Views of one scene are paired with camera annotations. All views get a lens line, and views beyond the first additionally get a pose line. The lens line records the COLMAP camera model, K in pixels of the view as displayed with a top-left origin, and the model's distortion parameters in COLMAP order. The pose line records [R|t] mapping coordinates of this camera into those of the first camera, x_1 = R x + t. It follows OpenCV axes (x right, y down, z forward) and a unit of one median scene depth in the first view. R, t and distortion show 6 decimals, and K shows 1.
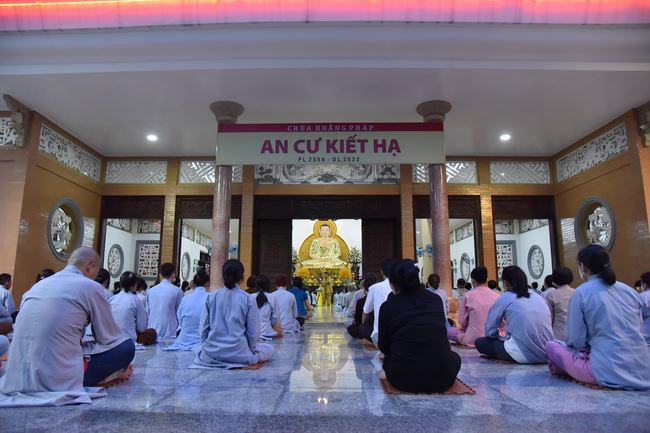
lens RADIAL K [[451.4, 0, 323.2], [0, 451.4, 217.2], [0, 0, 1]] dist [-0.099090, 0.045676]
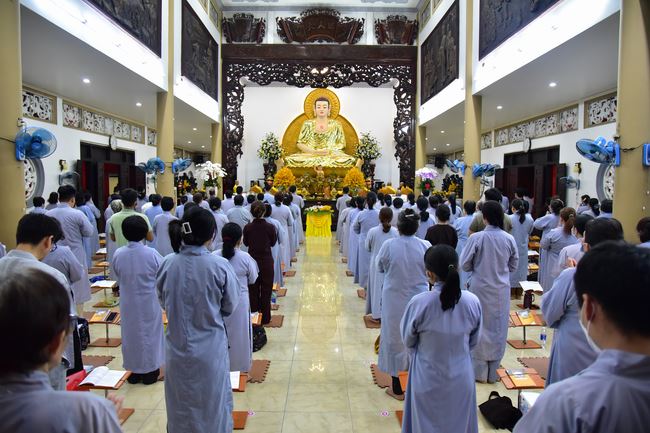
lens RADIAL K [[451.4, 0, 325.3], [0, 451.4, 213.6], [0, 0, 1]] dist [-0.099090, 0.045676]
pose [[0.999911, 0.003639, 0.012810, 0.001202], [-0.006595, 0.971026, 0.238884, 0.023685], [-0.011570, -0.238947, 0.970964, 0.349655]]
